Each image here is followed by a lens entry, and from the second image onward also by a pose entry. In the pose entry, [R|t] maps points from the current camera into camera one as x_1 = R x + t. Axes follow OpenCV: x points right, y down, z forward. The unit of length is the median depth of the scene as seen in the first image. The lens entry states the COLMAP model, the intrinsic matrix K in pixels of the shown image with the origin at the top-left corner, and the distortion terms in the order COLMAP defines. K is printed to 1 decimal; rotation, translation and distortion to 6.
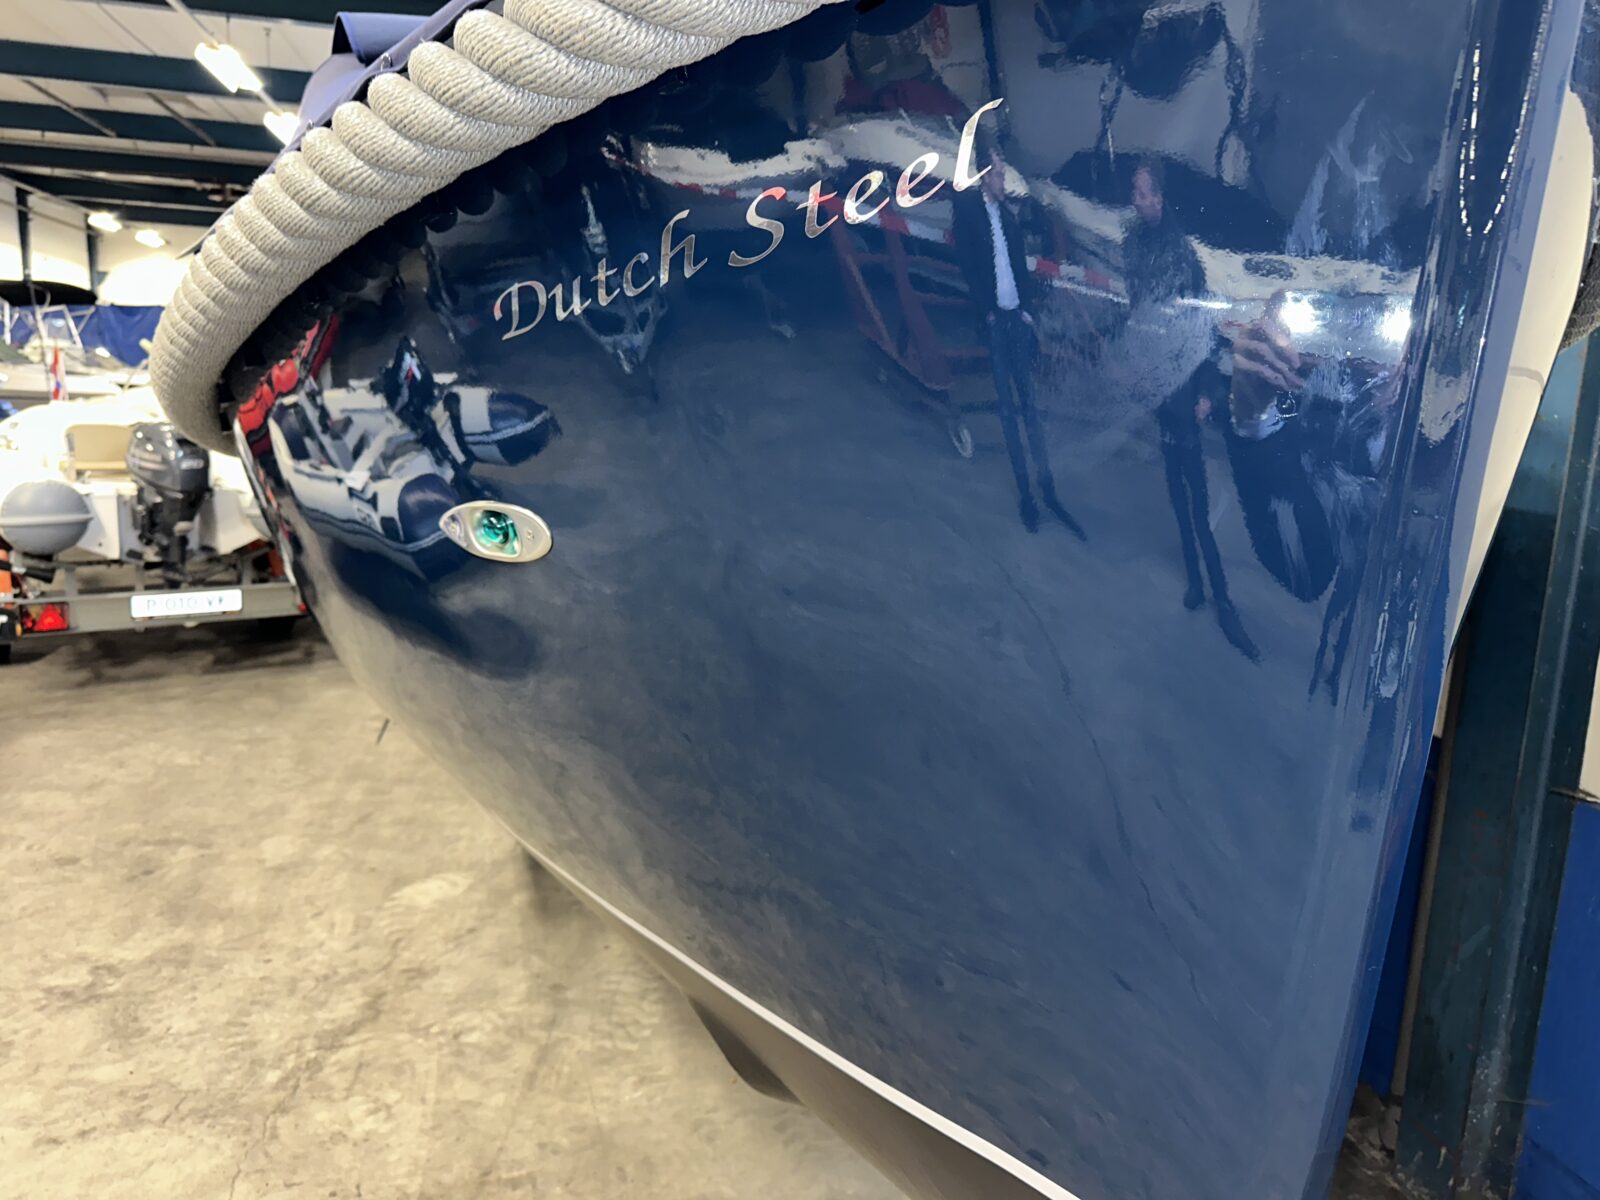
lens RADIAL K [[1127.0, 0, 805.1], [0, 1127.0, 589.9], [0, 0, 1]] dist [0.041505, -0.035211]
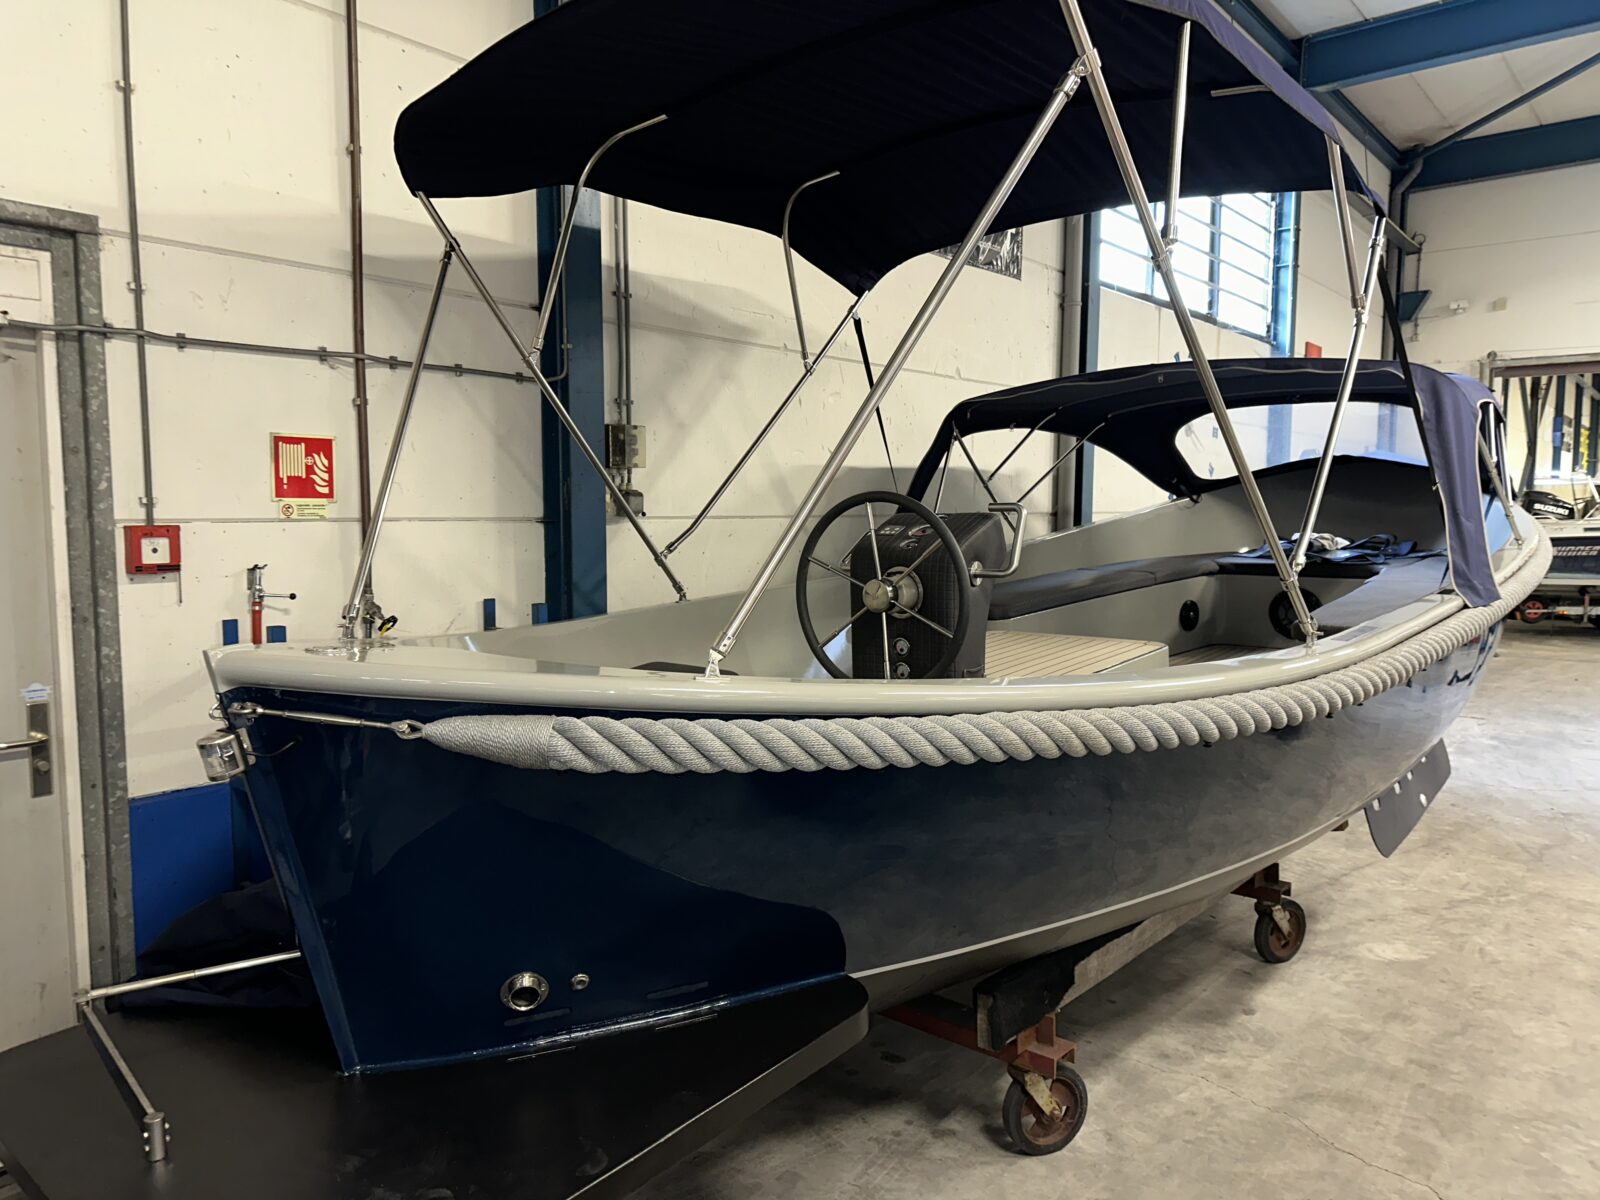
lens RADIAL K [[1127.0, 0, 801.3], [0, 1127.0, 612.4], [0, 0, 1]] dist [0.041505, -0.035211]
pose [[-0.614938, -0.107256, 0.781247, -0.982635], [0.109778, 0.969417, 0.219498, -0.473724], [-0.780897, 0.220742, -0.584357, 2.453379]]
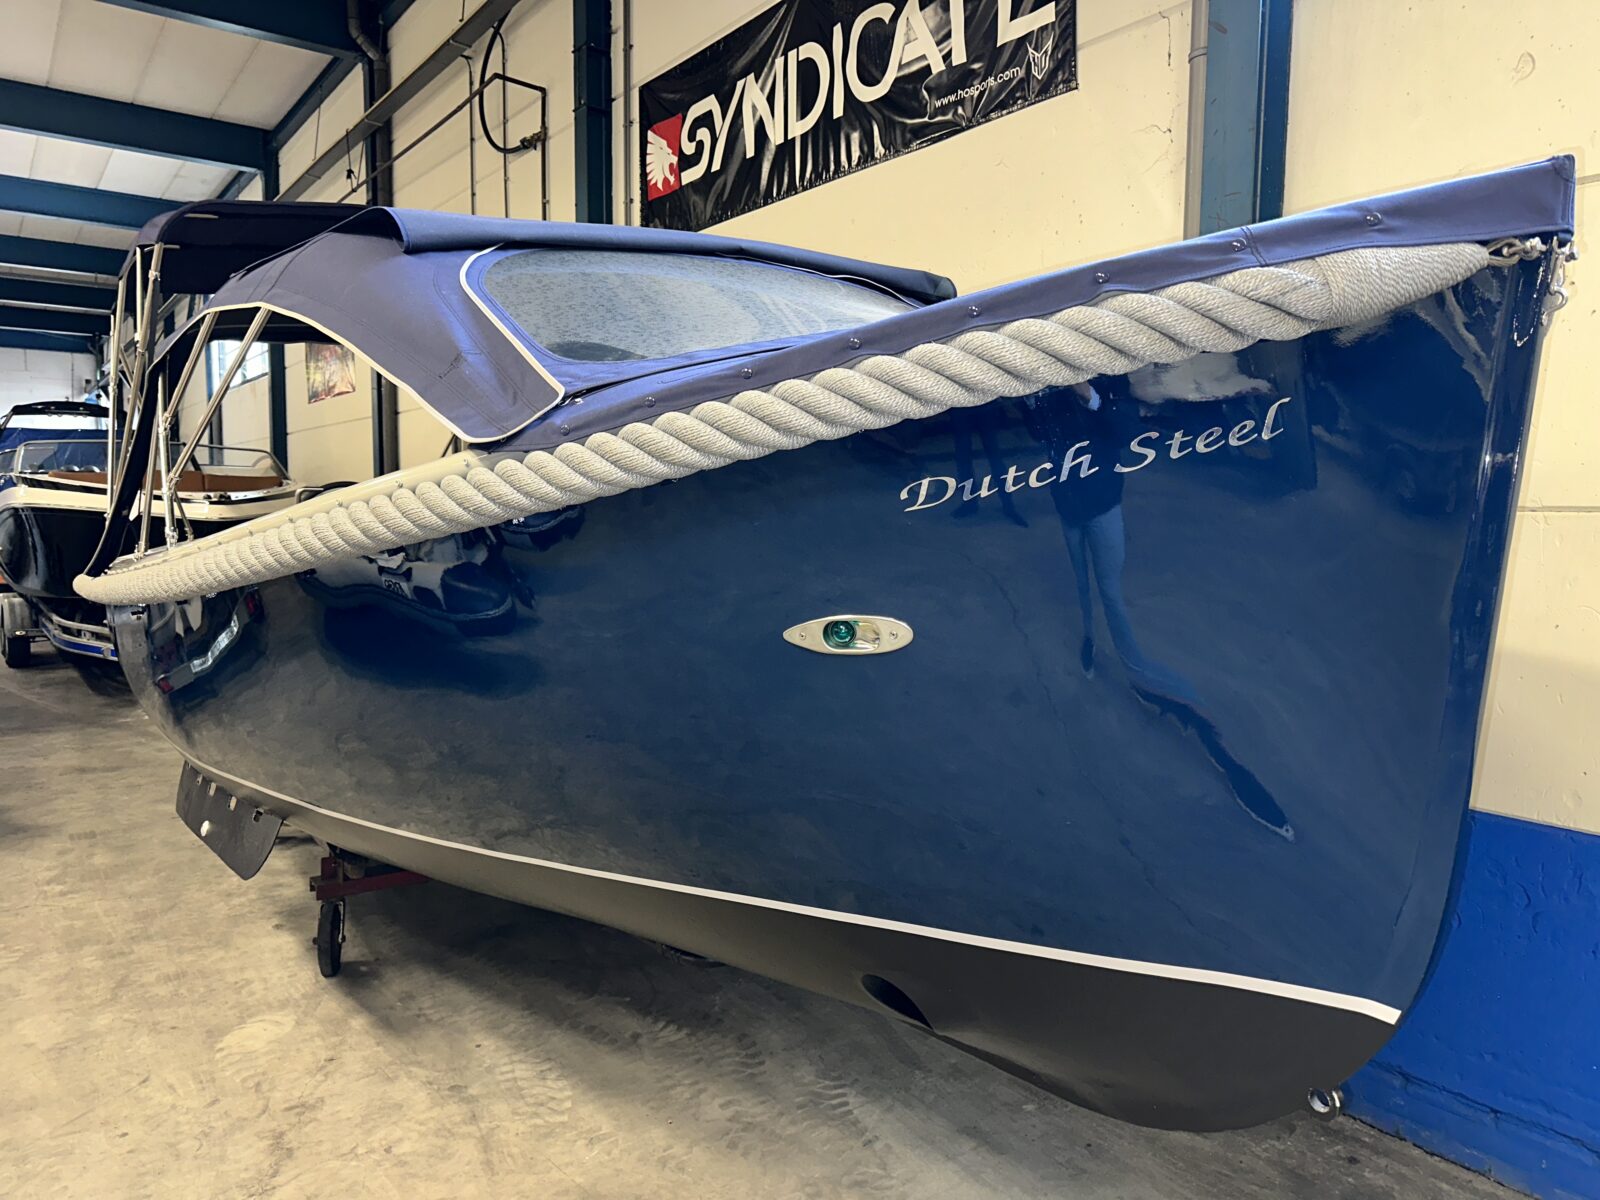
lens RADIAL K [[1127.0, 0, 781.0], [0, 1127.0, 593.4], [0, 0, 1]] dist [0.041505, -0.035211]
pose [[0.922234, -0.066418, 0.380884, -0.307589], [0.095326, 0.993783, -0.057519, -0.010357], [-0.374696, 0.089354, 0.922832, -0.108354]]
